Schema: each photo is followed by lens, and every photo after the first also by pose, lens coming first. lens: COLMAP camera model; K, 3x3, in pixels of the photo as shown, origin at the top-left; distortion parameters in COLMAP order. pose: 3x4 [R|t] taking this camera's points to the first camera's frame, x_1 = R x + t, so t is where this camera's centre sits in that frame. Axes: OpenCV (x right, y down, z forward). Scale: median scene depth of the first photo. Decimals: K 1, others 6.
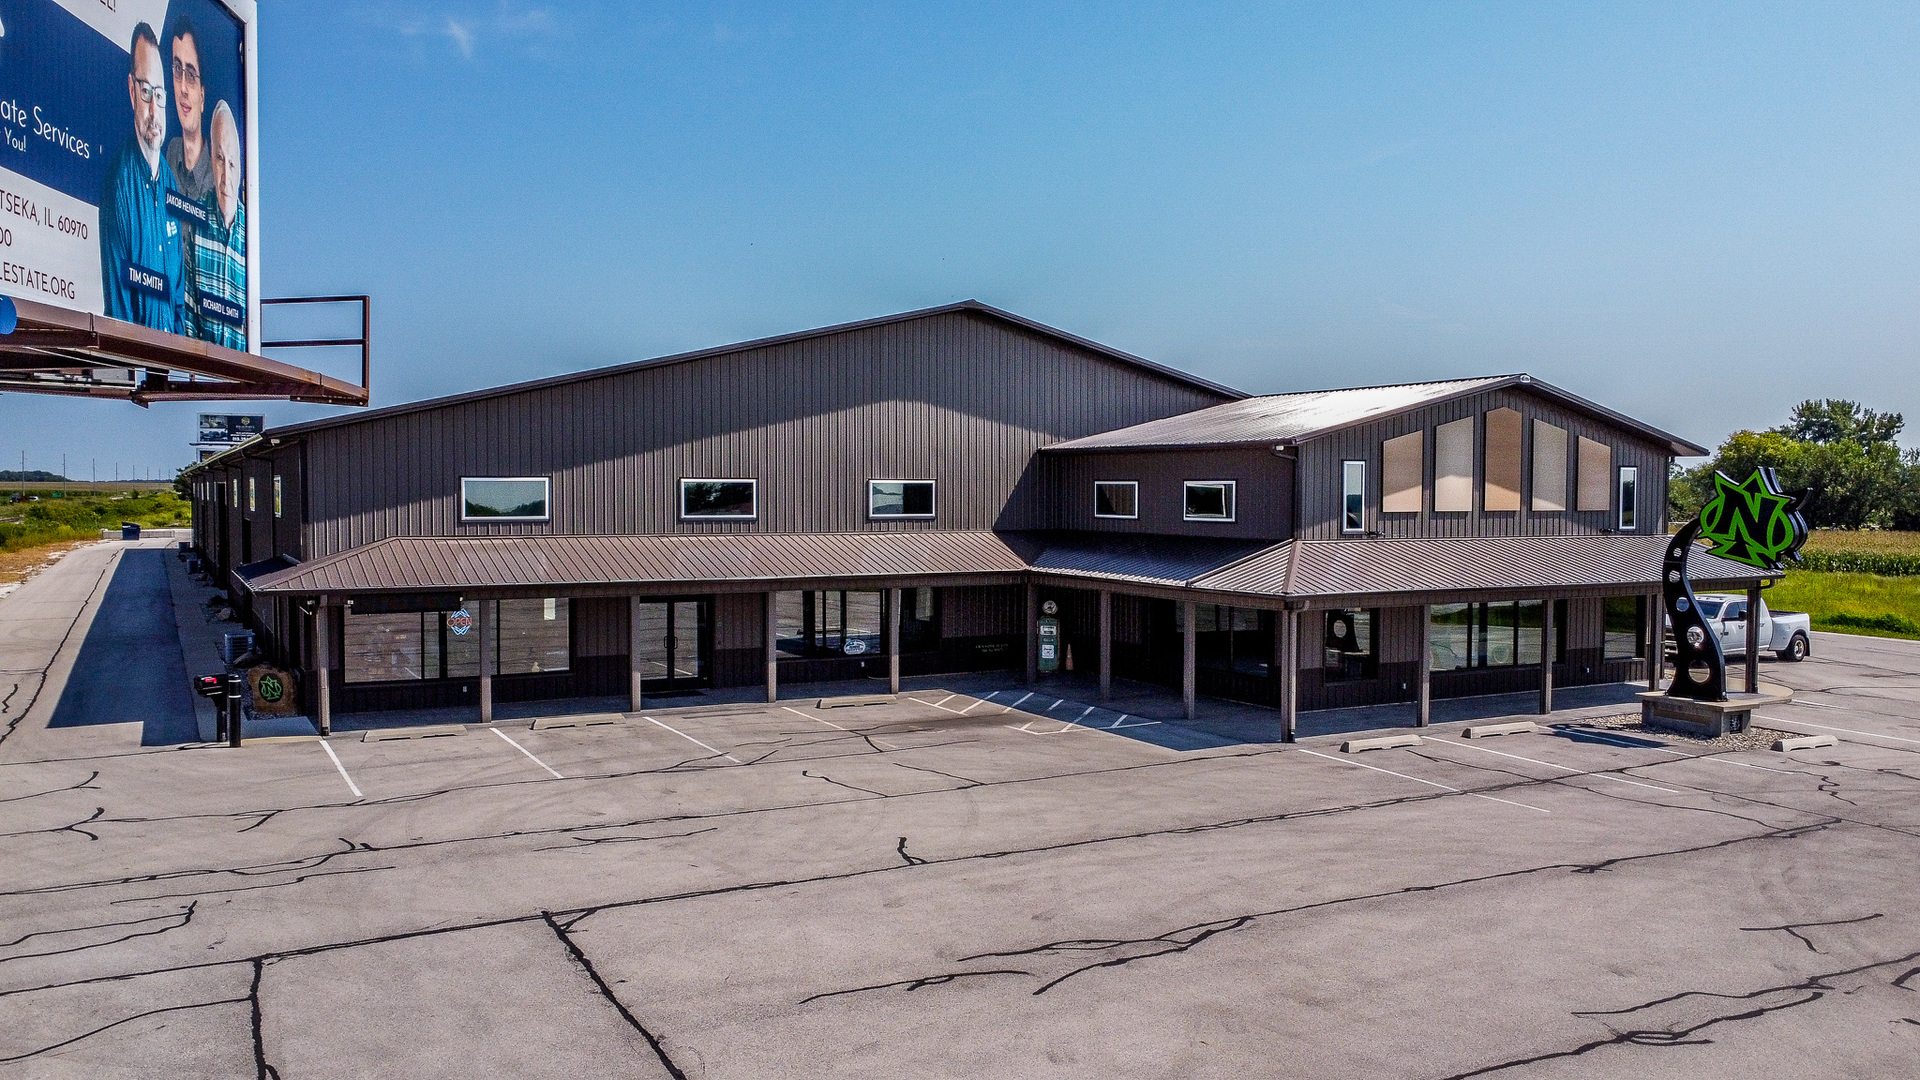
lens RADIAL K [[1433.9, 0, 987.9], [0, 1433.9, 539.5], [0, 0, 1]] dist [0.016762, 0.005498]
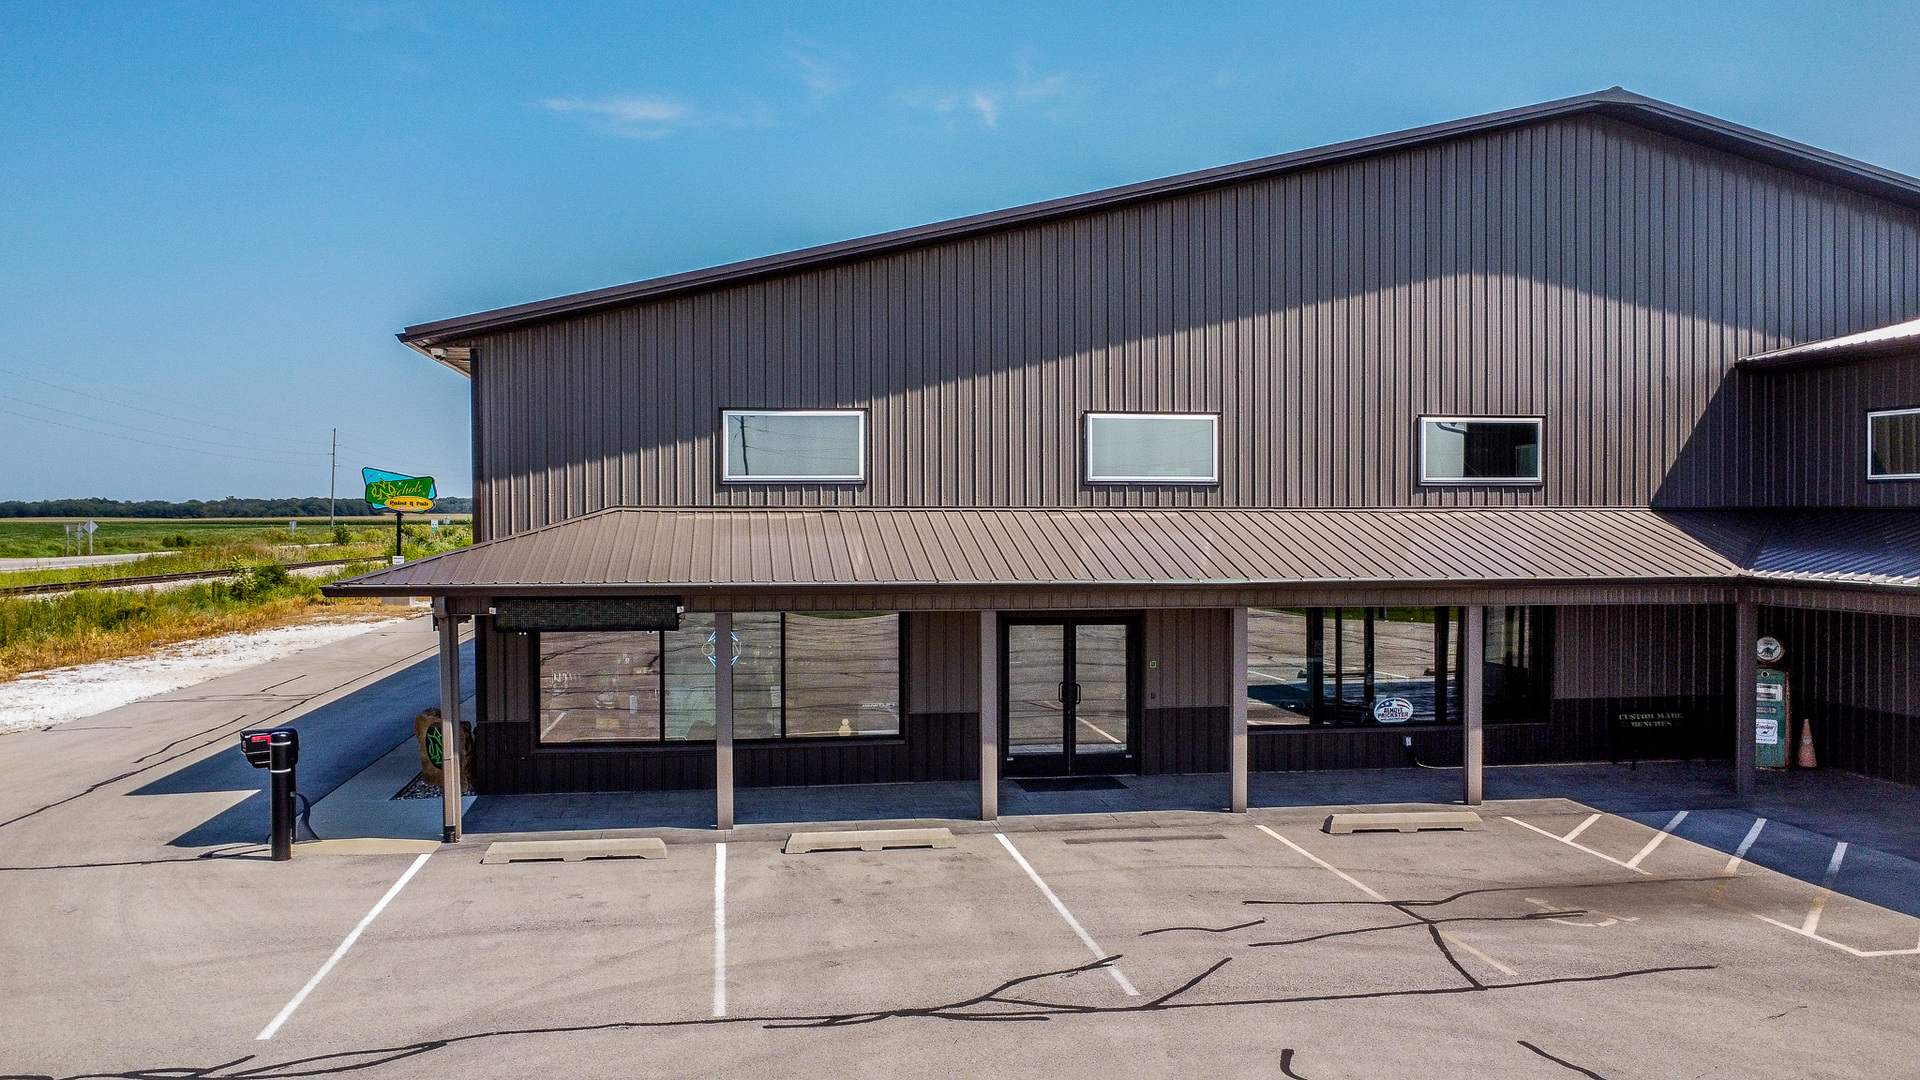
lens RADIAL K [[1433.9, 0, 987.9], [0, 1433.9, 539.5], [0, 0, 1]] dist [0.016762, 0.005498]
pose [[0.938008, 0.000501, -0.346613, -0.047791], [-0.007586, 0.999789, -0.019084, 0.020213], [0.346530, 0.020530, 0.937814, 0.421803]]
